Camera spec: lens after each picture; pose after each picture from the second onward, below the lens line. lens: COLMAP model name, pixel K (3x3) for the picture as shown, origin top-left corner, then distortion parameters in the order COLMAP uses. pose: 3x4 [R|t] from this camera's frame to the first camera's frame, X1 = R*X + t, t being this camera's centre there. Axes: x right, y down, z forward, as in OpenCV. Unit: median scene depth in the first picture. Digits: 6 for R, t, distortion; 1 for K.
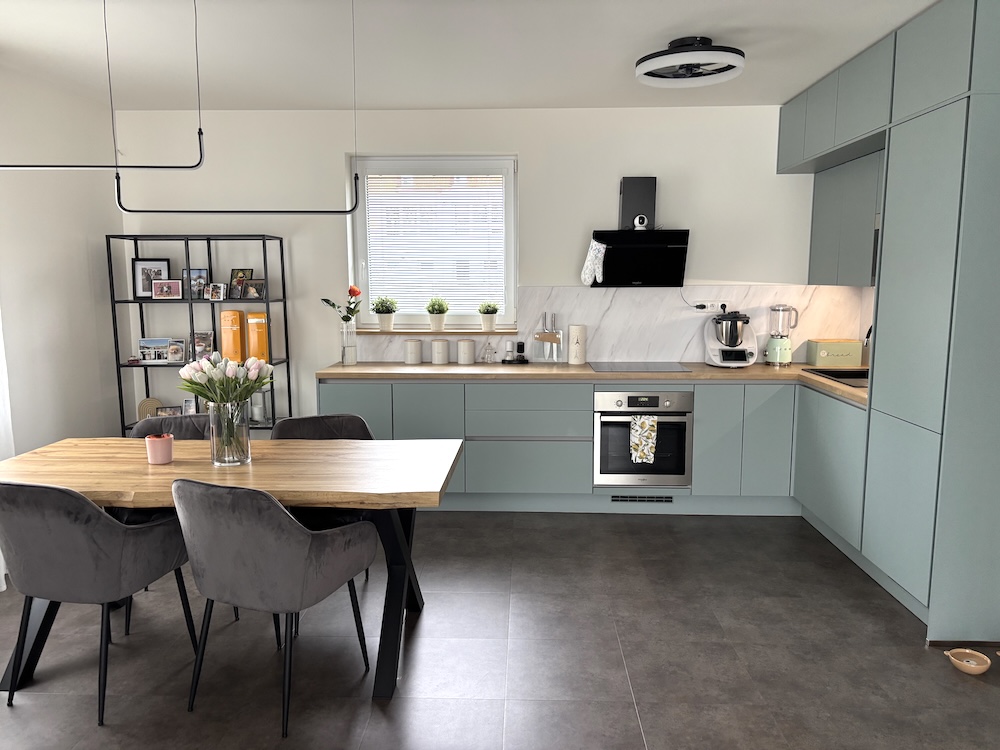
lens RADIAL K [[749.8, 0, 500.4], [0, 749.8, 377.1], [0, 0, 1]] dist [0.009645, -0.000466]
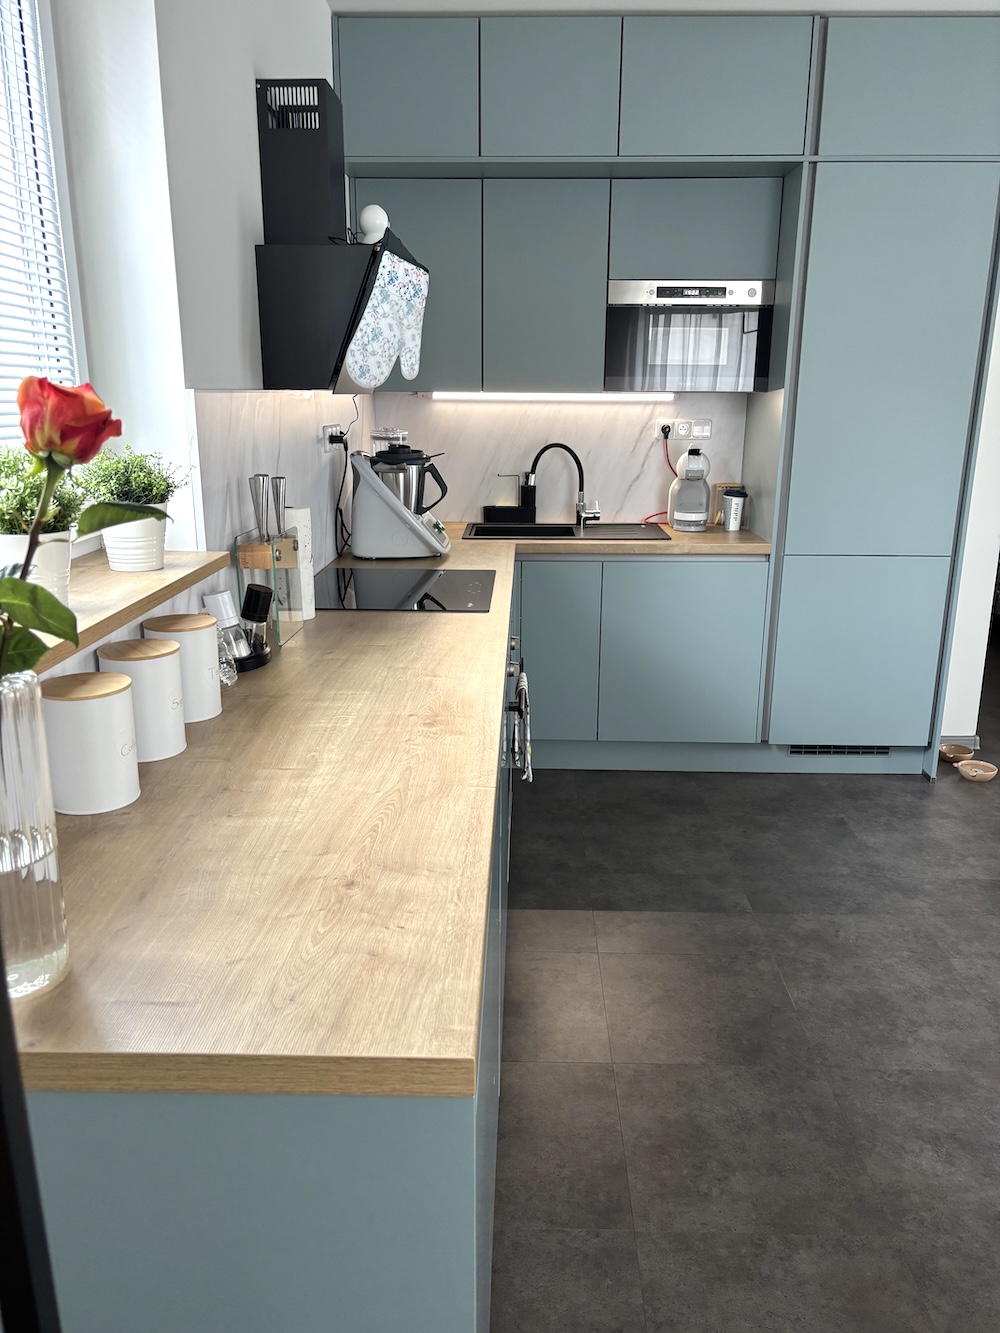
lens RADIAL K [[999.5, 0, 498.9], [0, 999.5, 664.6], [0, 0, 1]] dist [0.009645, -0.000466]
pose [[-0.013720, -0.253856, 0.967145, -0.370774], [0.124014, 0.959336, 0.253566, -0.106060], [-0.992186, 0.123418, 0.018319, 0.928203]]
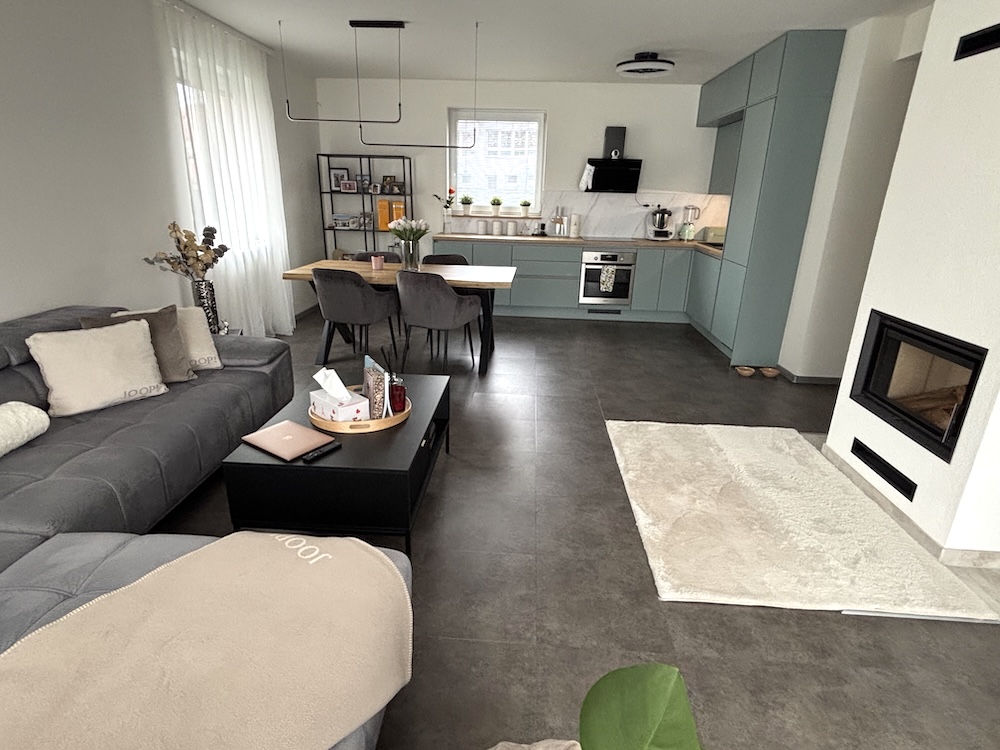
lens RADIAL K [[531.2, 0, 495.3], [0, 531.2, 373.2], [0, 0, 1]] dist [0.005056, -0.001898]
pose [[0.998940, 0.038400, -0.025365, -0.043756], [-0.032541, 0.979108, 0.200720, 0.056287], [0.032543, -0.199682, 0.979320, -0.337556]]
